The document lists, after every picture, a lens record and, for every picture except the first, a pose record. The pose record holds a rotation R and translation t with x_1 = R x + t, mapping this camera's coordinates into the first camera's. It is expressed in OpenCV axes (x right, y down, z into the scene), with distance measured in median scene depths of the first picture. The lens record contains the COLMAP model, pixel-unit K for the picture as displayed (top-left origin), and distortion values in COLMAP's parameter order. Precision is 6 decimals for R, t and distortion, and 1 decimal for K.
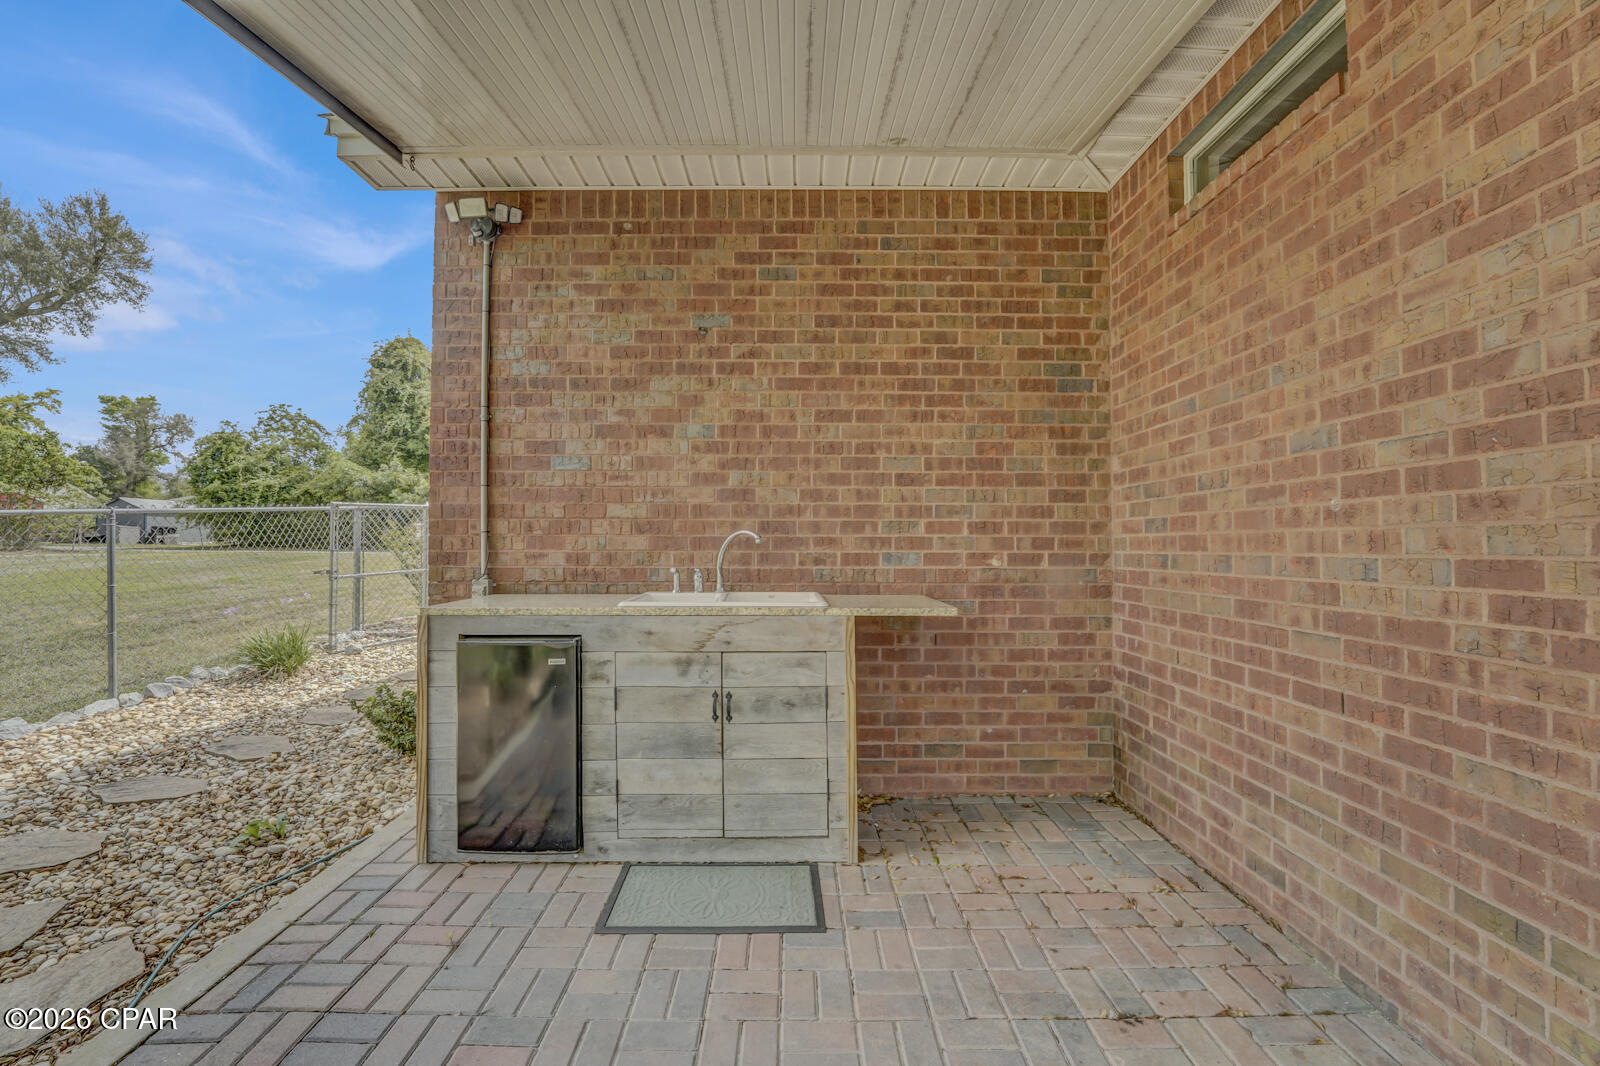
lens RADIAL K [[661.8, 0, 798.9], [0, 661.8, 536.4], [0, 0, 1]] dist [-0.025620, 0.001914]
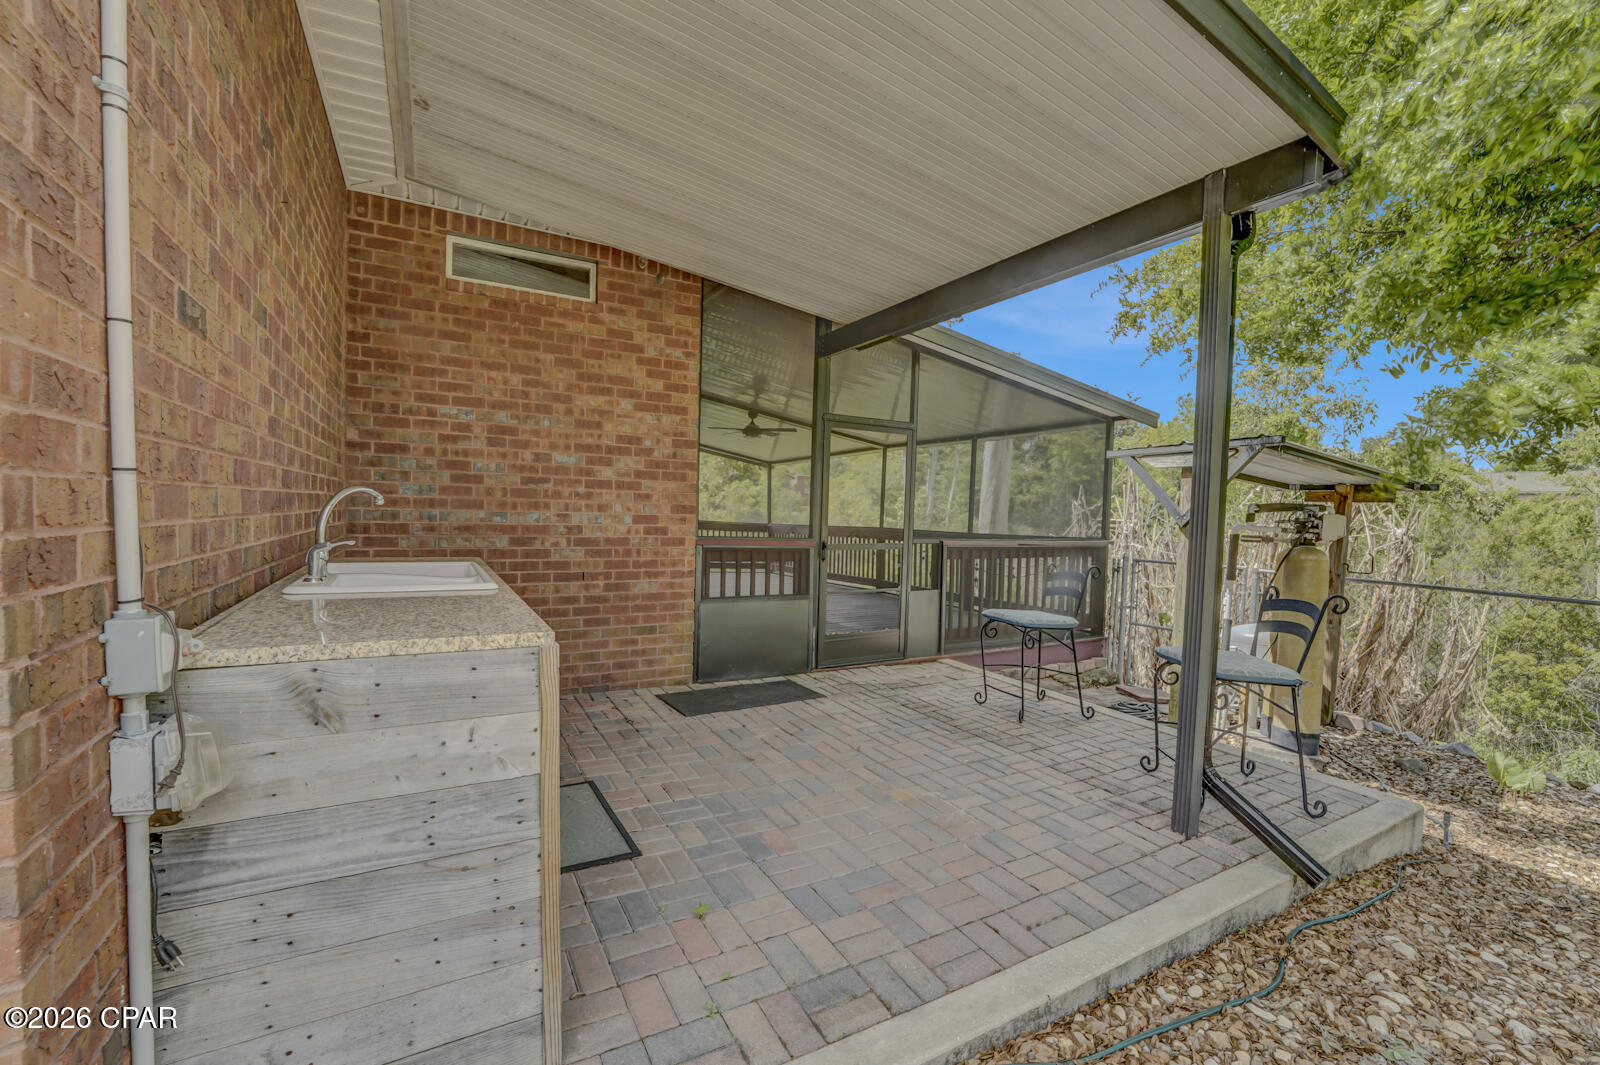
lens RADIAL K [[662.5, 0, 790.8], [0, 662.5, 542.7], [0, 0, 1]] dist [-0.030408, 0.004076]
pose [[-0.489393, -0.056773, 0.870213, -1.610702], [-0.042528, 0.998245, 0.041209, 0.006698], [-0.871026, -0.016841, -0.490949, 1.542616]]
